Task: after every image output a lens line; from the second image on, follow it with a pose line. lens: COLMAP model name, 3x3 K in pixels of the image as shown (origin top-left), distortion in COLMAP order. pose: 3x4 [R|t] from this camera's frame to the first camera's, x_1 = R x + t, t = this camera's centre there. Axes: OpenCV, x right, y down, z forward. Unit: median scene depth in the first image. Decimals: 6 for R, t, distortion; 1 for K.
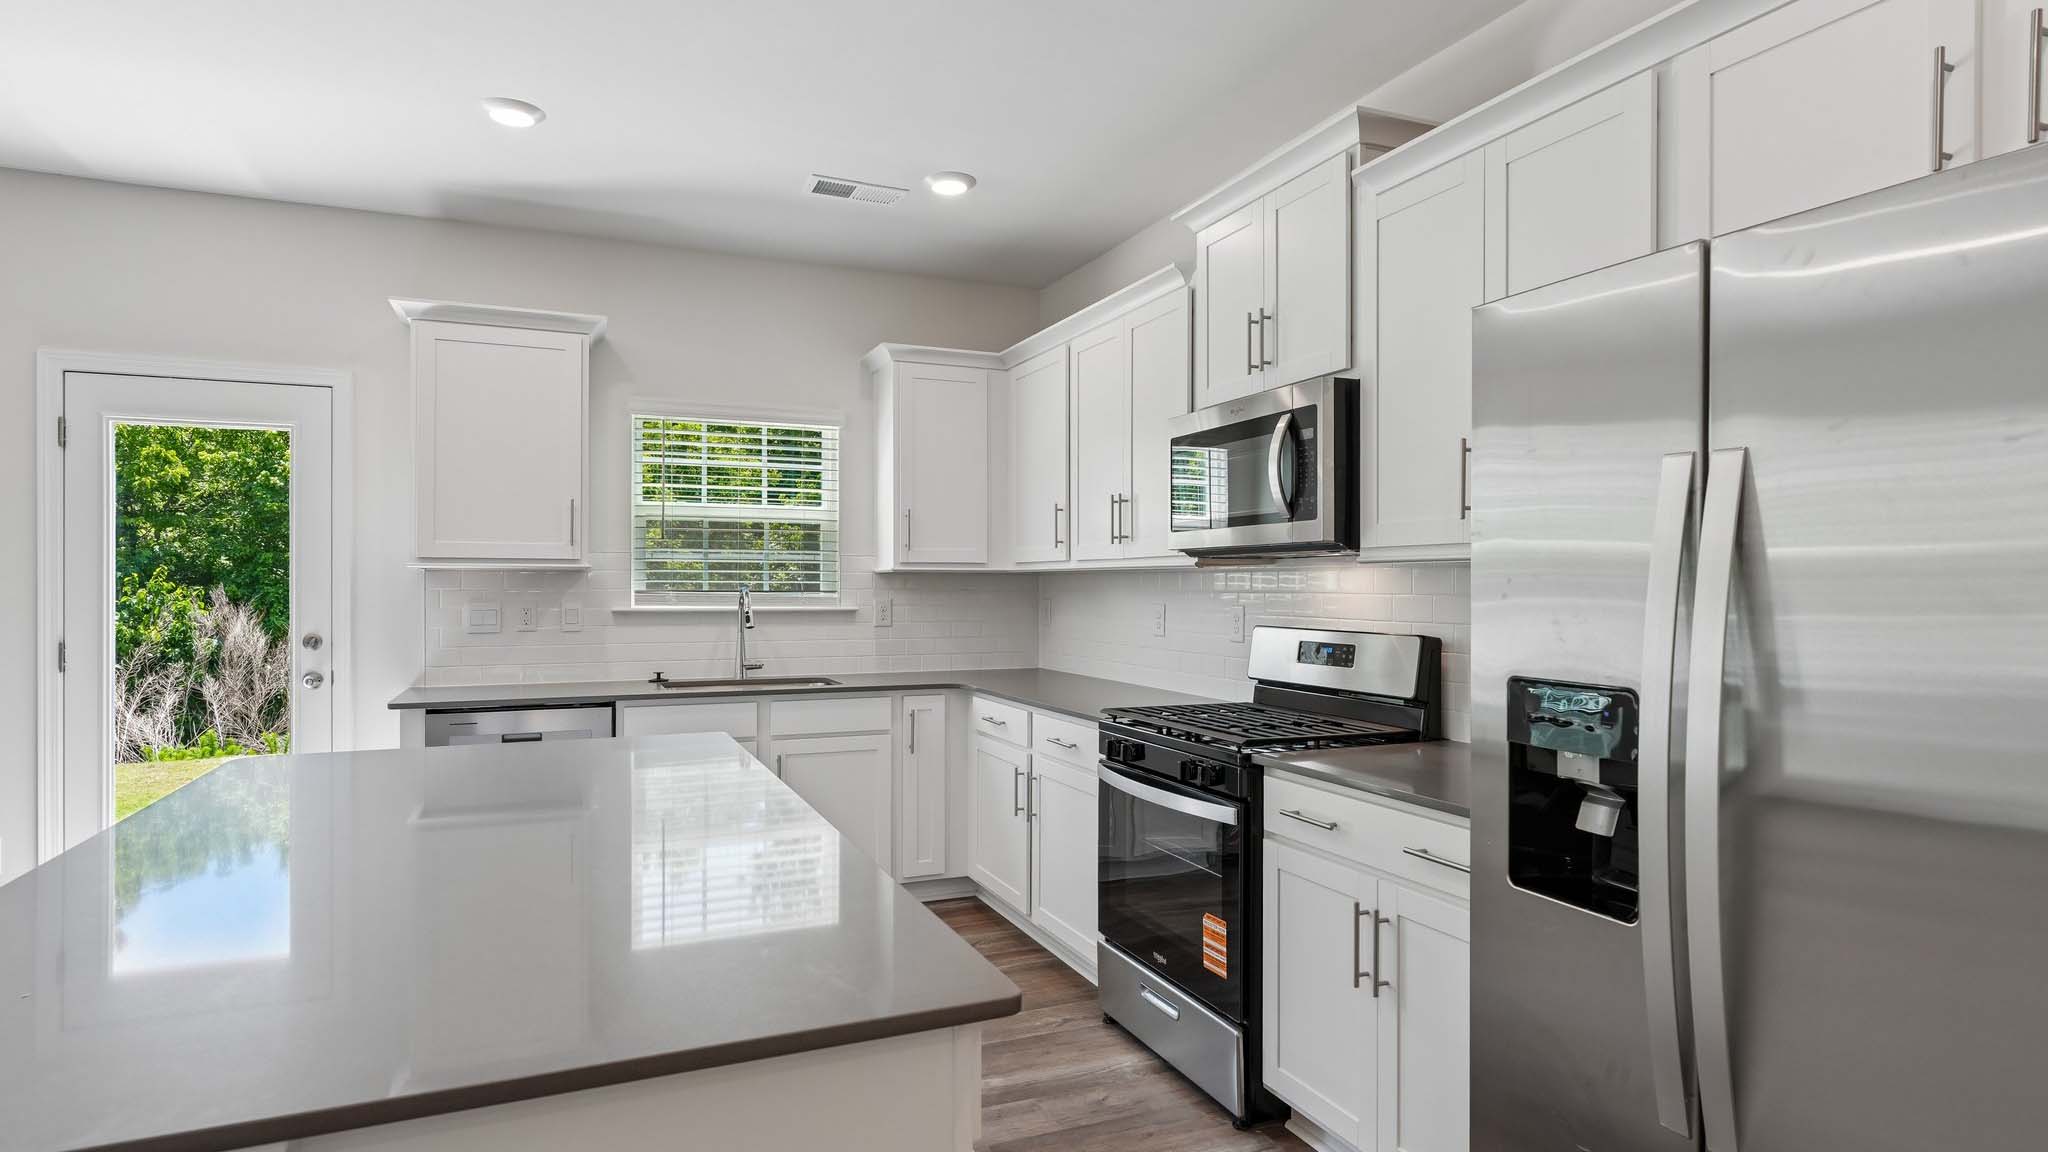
lens RADIAL K [[1083.3, 0, 1022.7], [0, 1083.3, 583.7], [0, 0, 1]] dist [0.000256, -0.001441]
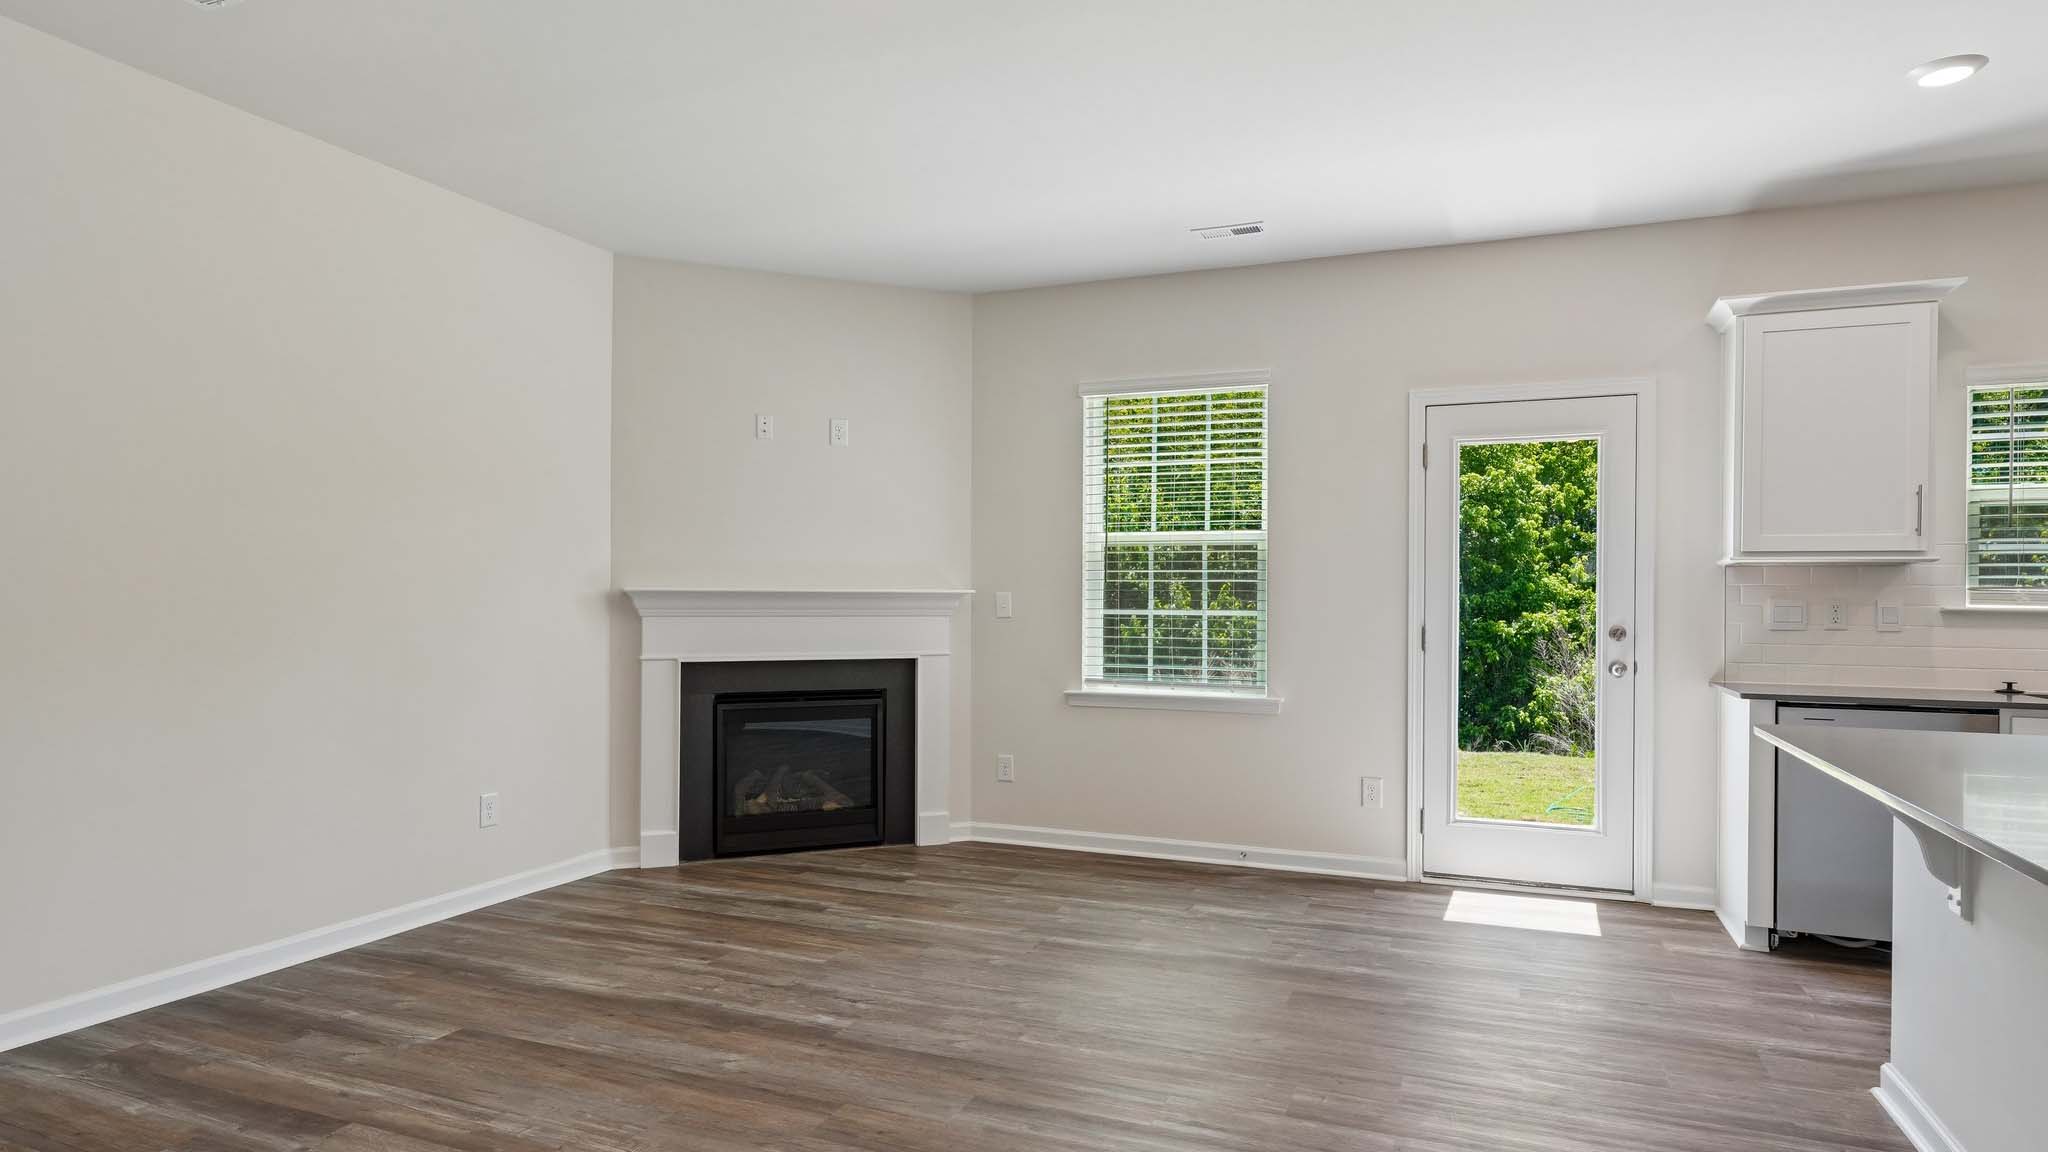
lens RADIAL K [[1150.3, 0, 1023.3], [0, 1150.3, 597.0], [0, 0, 1]] dist [-0.001738, -0.000505]
pose [[0.690492, 0.004638, -0.723325, -0.249754], [-0.007351, 0.999973, -0.000606, 0.023845], [0.723303, 0.005736, 0.690507, -0.225713]]
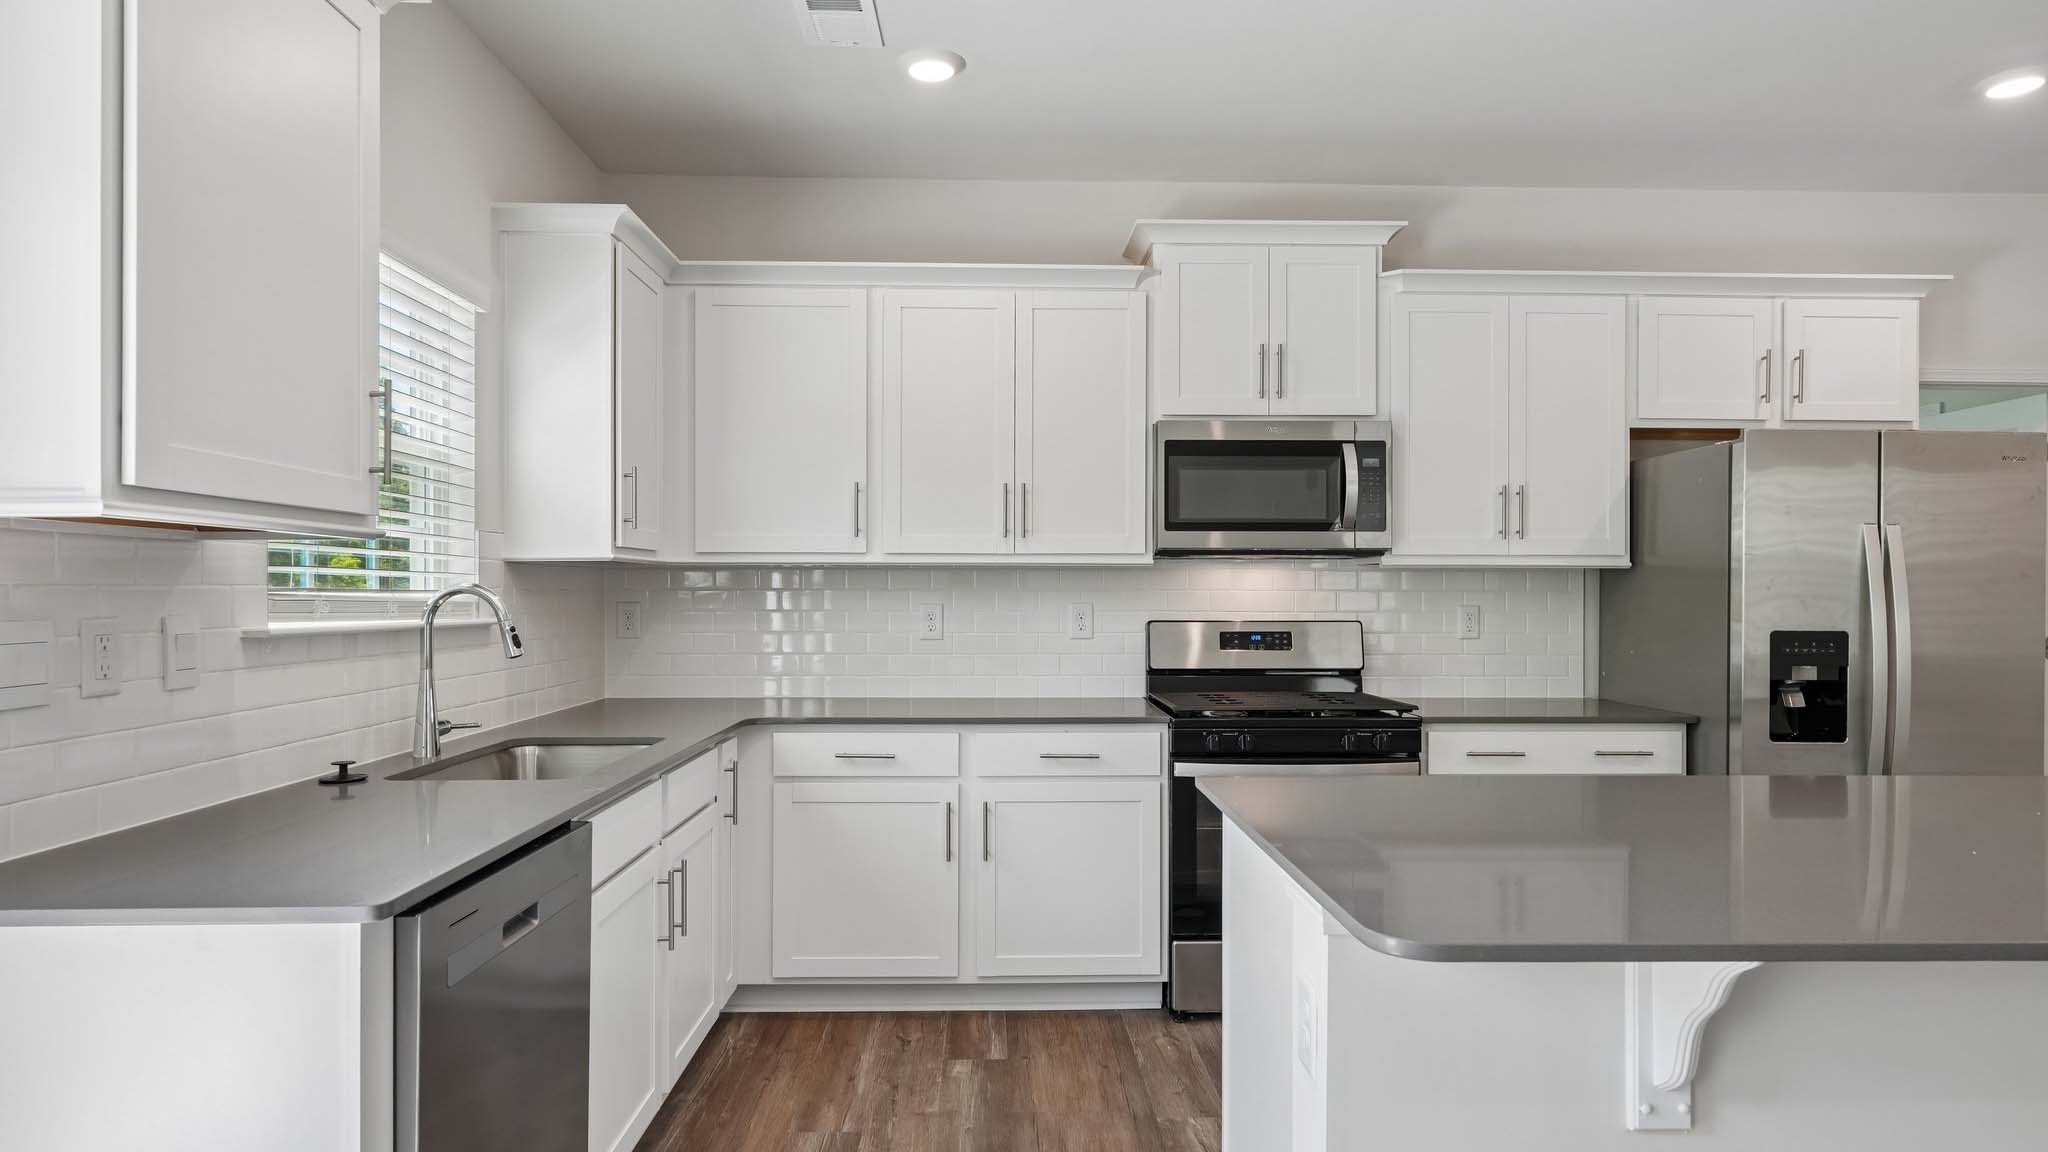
lens RADIAL K [[1150.3, 0, 1025.9], [0, 1150.3, 592.7], [0, 0, 1]] dist [-0.001738, -0.000505]
pose [[0.371179, -0.000124, 0.928561, -0.793922], [-0.002155, 0.999997, 0.000995, 0.008395], [-0.928559, -0.002371, 0.371177, 0.616844]]
